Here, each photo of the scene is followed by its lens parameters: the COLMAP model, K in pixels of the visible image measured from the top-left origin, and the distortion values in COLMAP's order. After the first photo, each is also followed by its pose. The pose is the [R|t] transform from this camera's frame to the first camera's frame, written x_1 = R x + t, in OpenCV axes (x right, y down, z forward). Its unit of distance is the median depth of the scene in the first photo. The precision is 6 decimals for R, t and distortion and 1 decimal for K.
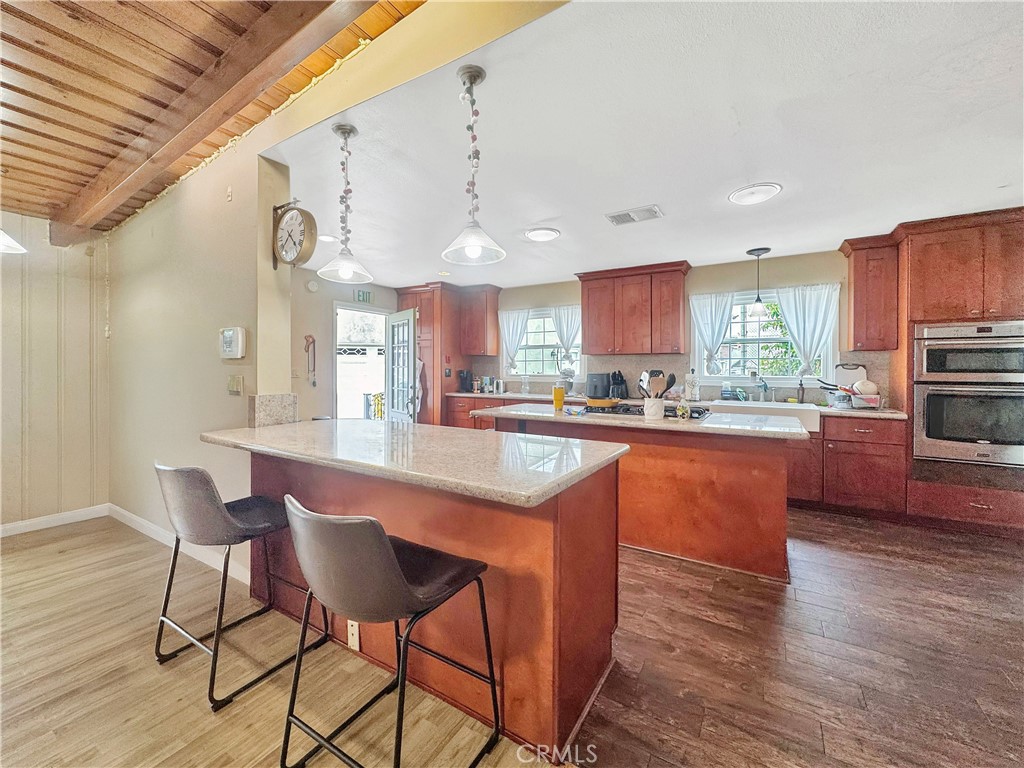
lens RADIAL K [[423.2, 0, 513.5], [0, 423.2, 367.4], [0, 0, 1]] dist [0.002723, 0.000025]
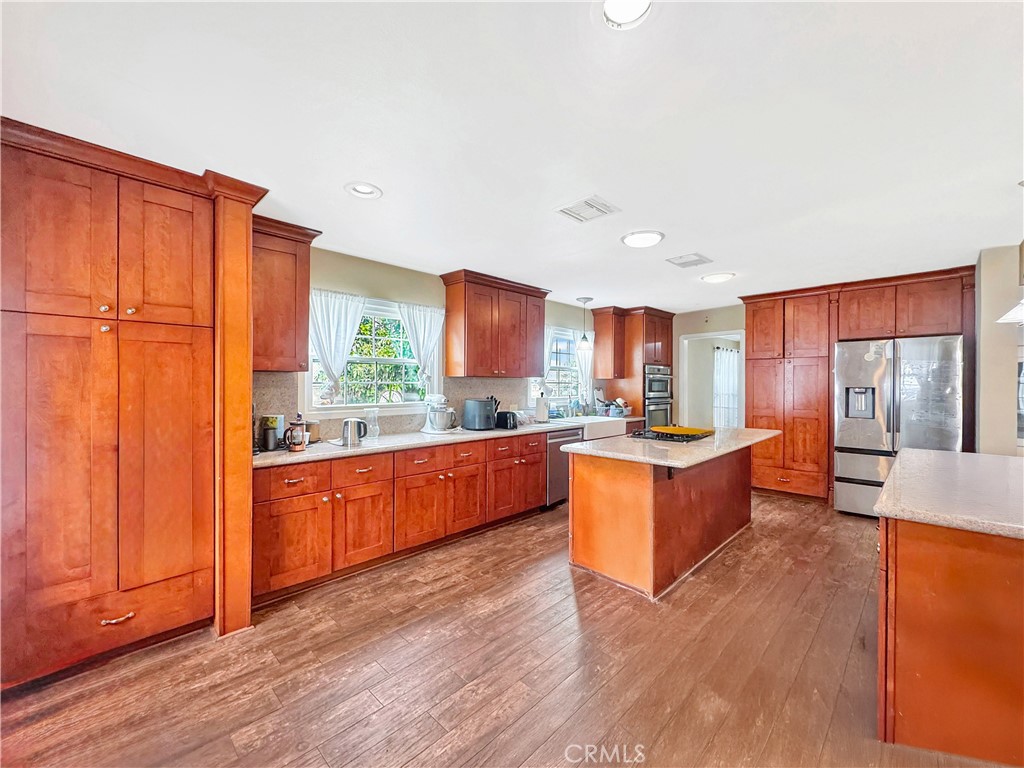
lens RADIAL K [[418.4, 0, 514.1], [0, 418.4, 379.6], [0, 0, 1]] dist [0.000192, -0.000288]
pose [[0.234714, 0.003981, 0.972056, -0.620141], [-0.001538, 0.999992, -0.003725, -0.024567], [-0.972063, -0.000620, 0.234718, 0.803244]]
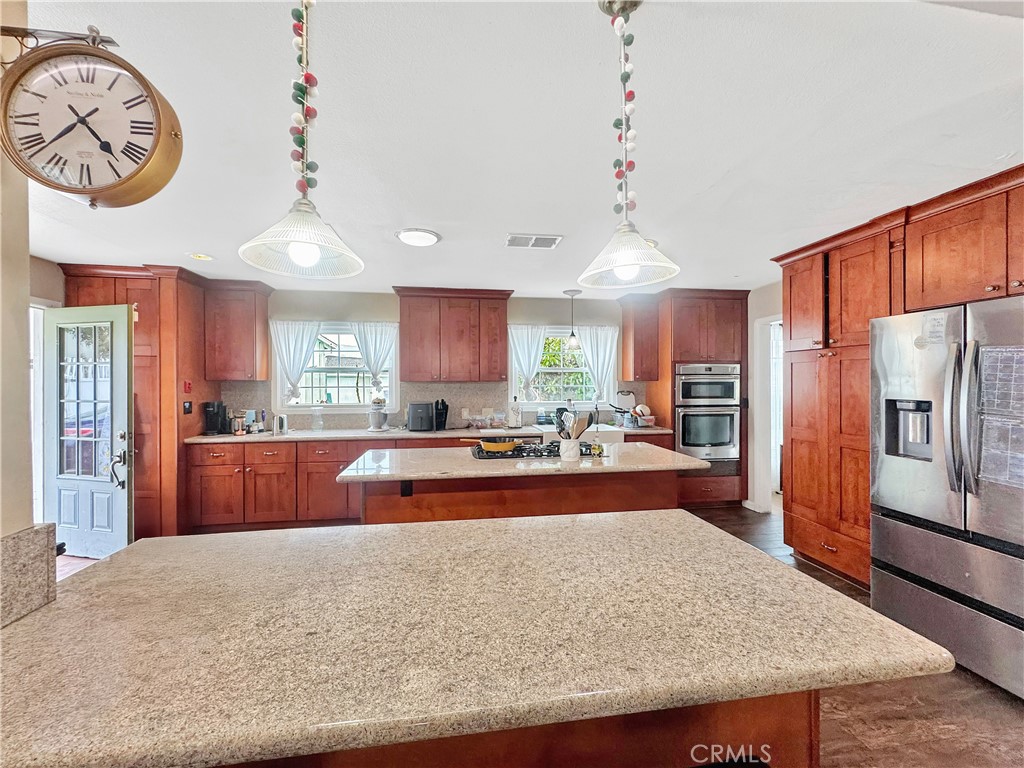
lens RADIAL K [[418.4, 0, 514.1], [0, 418.4, 379.6], [0, 0, 1]] dist [0.000192, -0.000288]
pose [[0.762950, -0.001962, 0.646455, -0.230513], [0.001986, 0.999998, 0.000692, -0.036853], [-0.646454, 0.000756, 0.762952, 0.221301]]
